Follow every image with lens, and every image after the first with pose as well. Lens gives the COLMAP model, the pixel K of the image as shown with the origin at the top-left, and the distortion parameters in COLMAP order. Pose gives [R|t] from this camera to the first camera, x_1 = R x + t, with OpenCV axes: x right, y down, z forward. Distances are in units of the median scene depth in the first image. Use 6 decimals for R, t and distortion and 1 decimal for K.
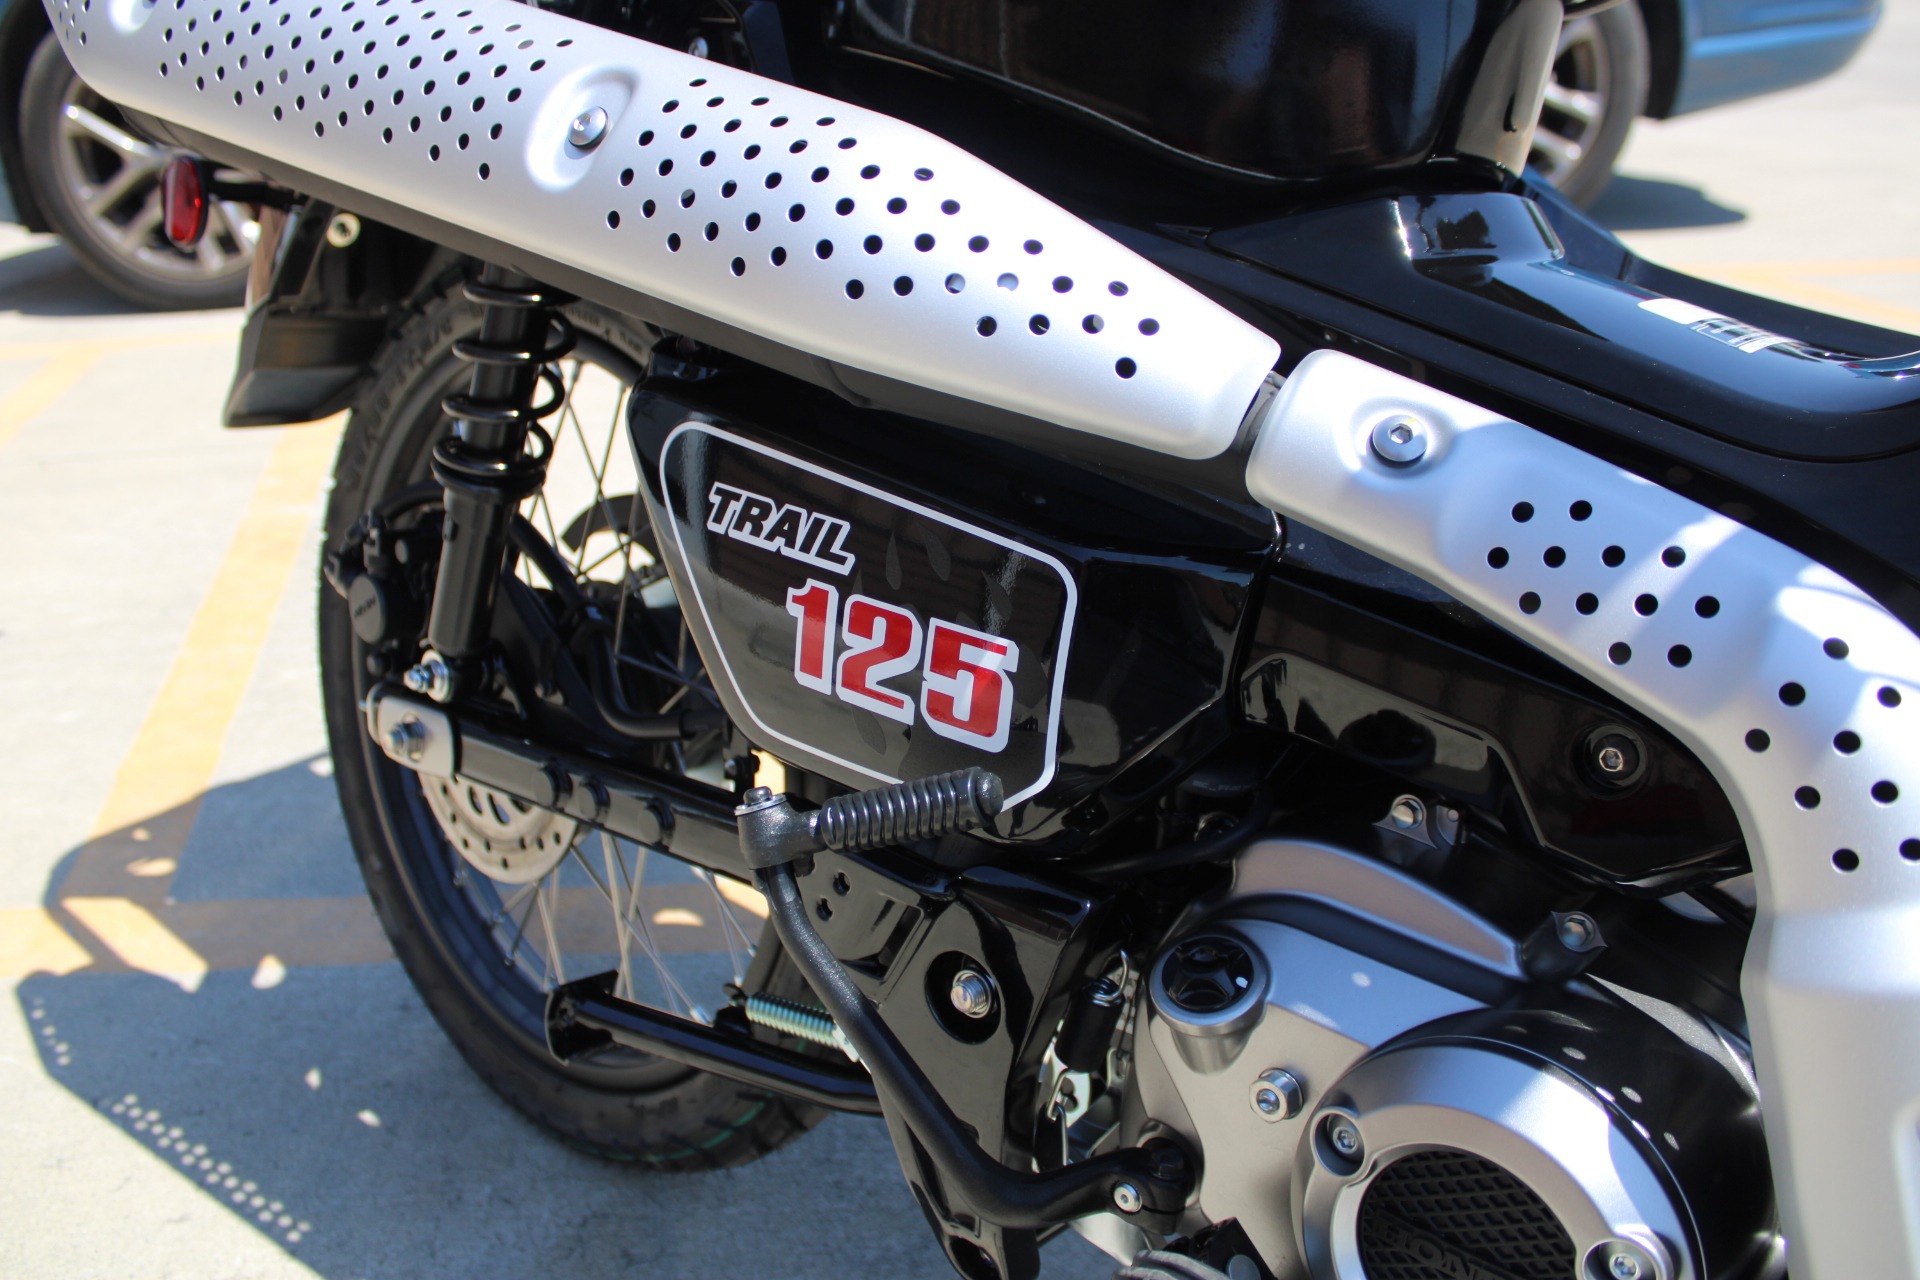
lens RADIAL K [[1603.5, 0, 963.3], [0, 1603.5, 648.2], [0, 0, 1]] dist [-0.149271, 0.120517]
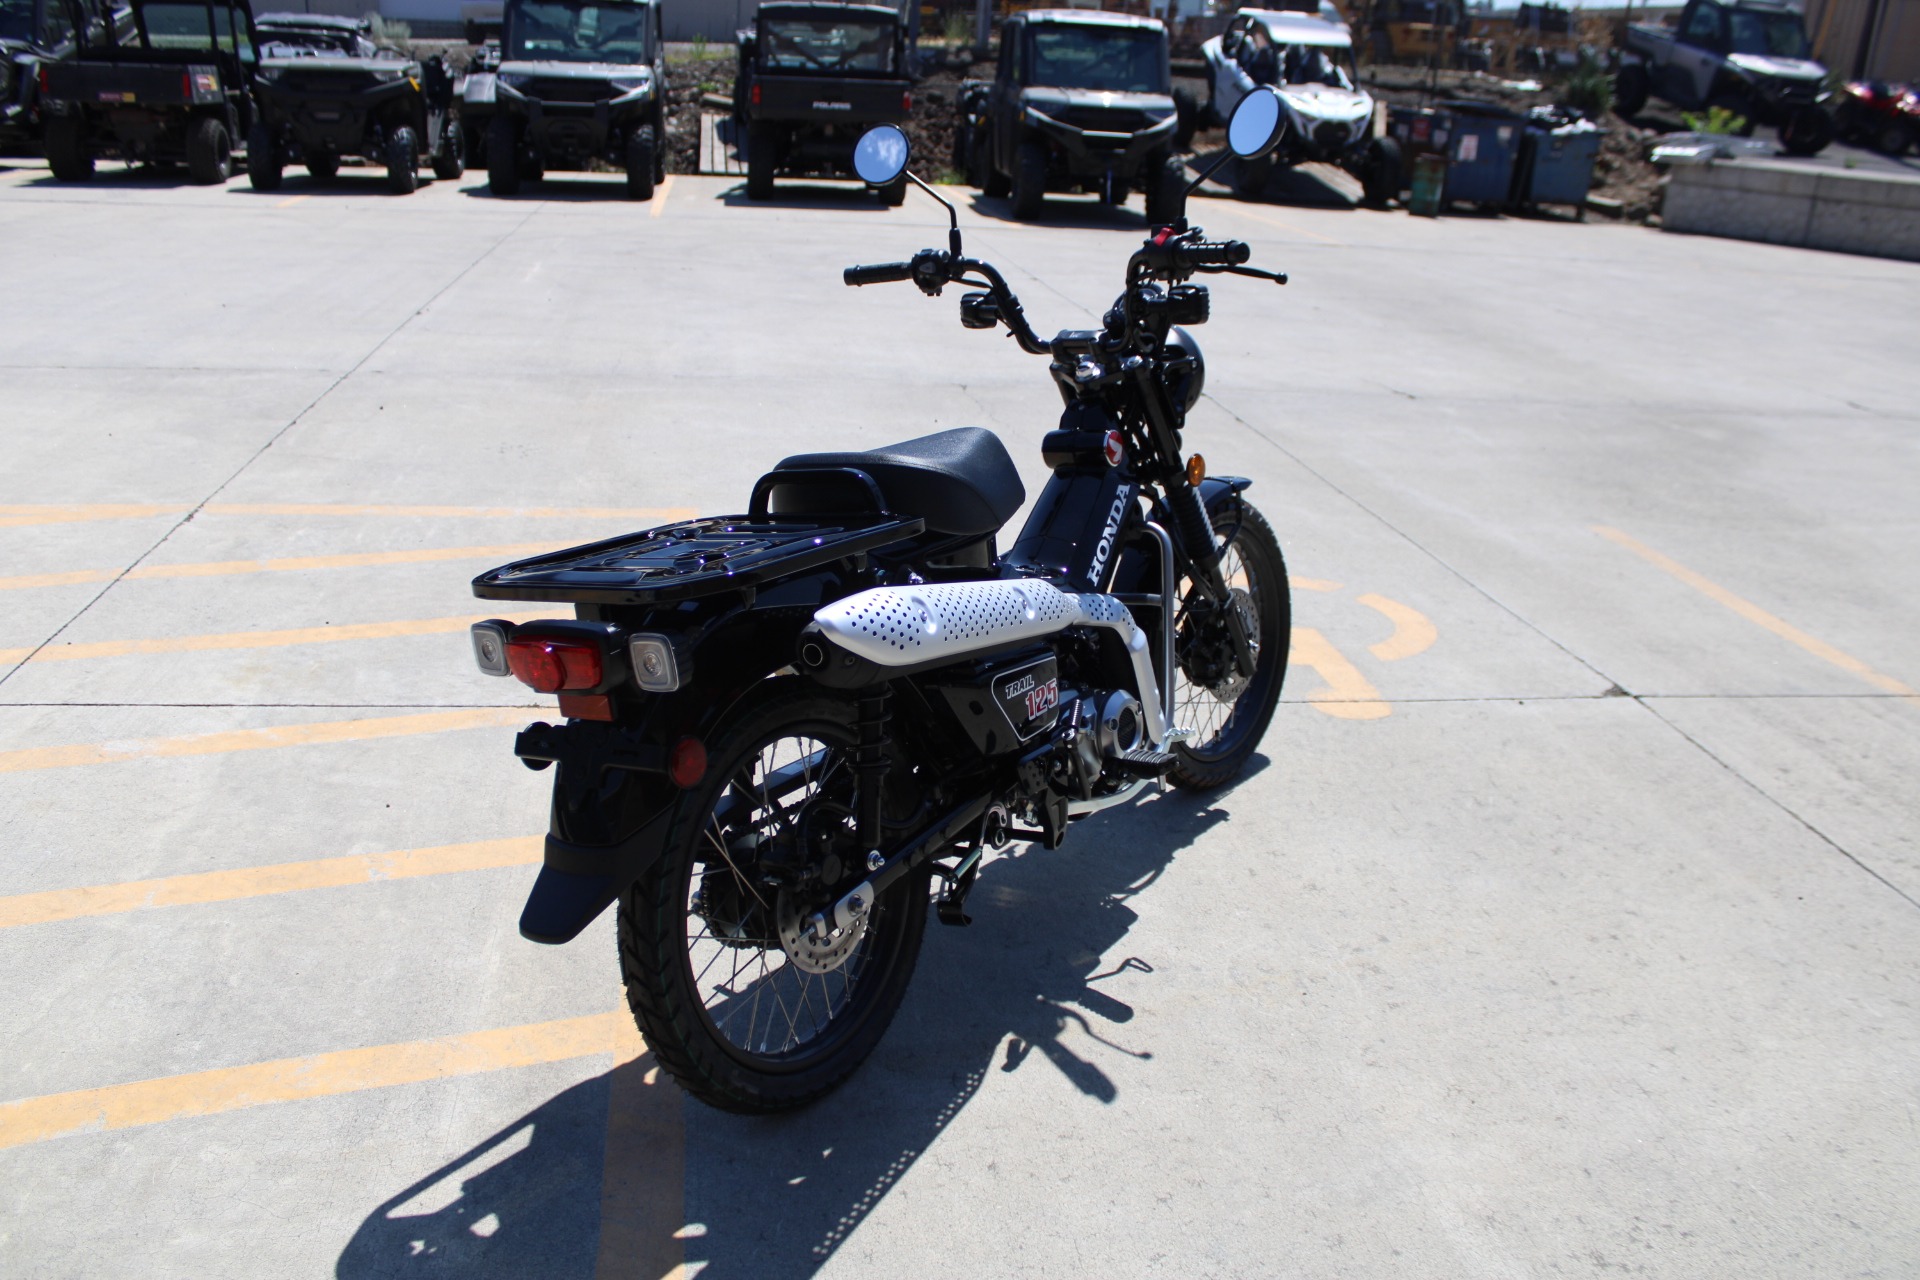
lens RADIAL K [[1603.5, 0, 945.0], [0, 1603.5, 634.2], [0, 0, 1]] dist [-0.149271, 0.120517]
pose [[-0.134879, -0.293455, 0.946410, -2.209832], [0.365879, 0.872887, 0.322801, -0.891488], [-0.920837, 0.389810, -0.010365, 0.687446]]
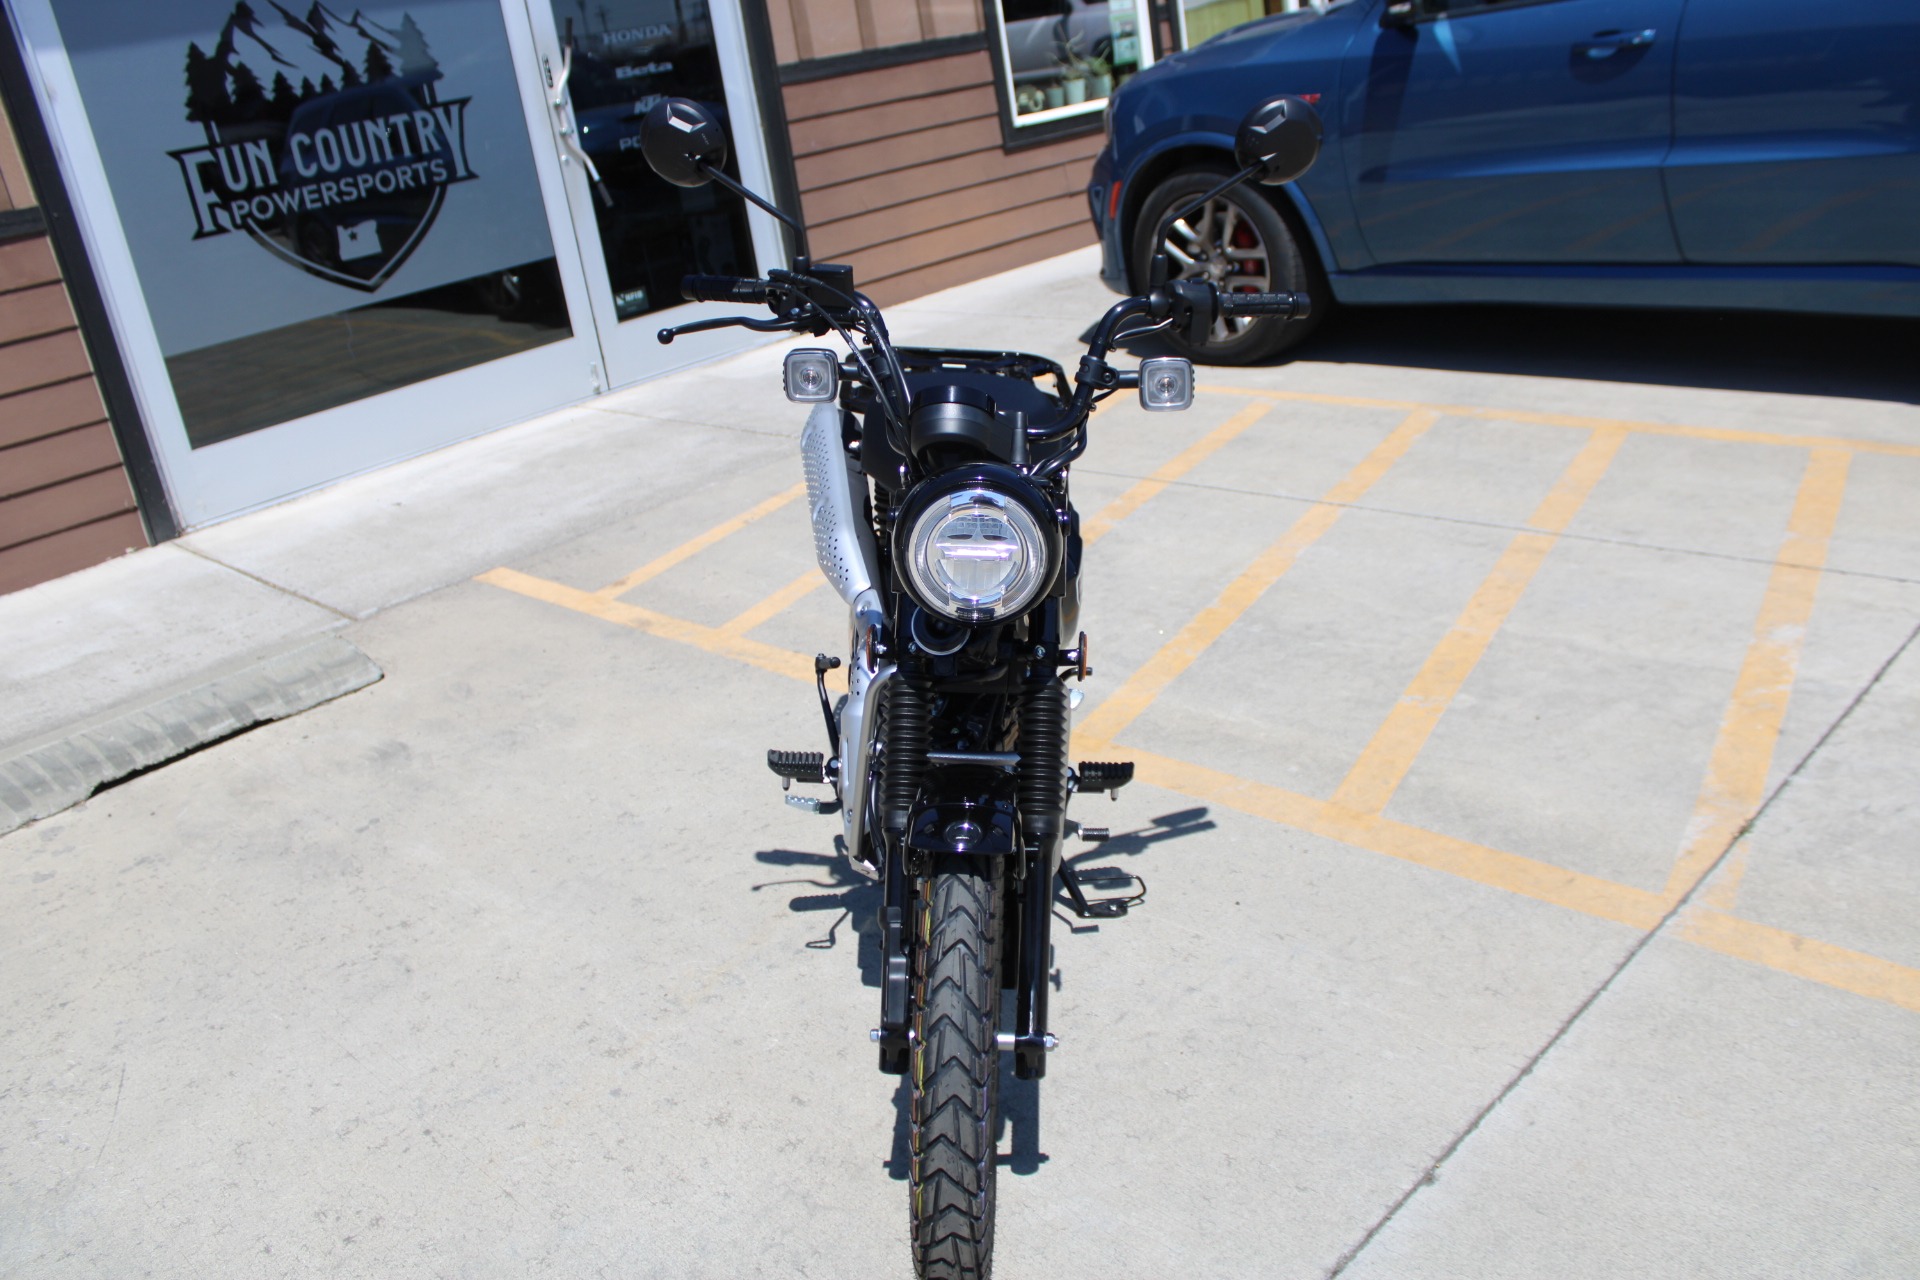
lens RADIAL K [[1603.5, 0, 960.7], [0, 1603.5, 647.1], [0, 0, 1]] dist [-0.149271, 0.120517]
pose [[0.688887, 0.219879, -0.690715, 1.911991], [-0.191066, 0.974266, 0.119583, -0.321684], [0.699234, 0.049593, 0.713170, -1.173697]]
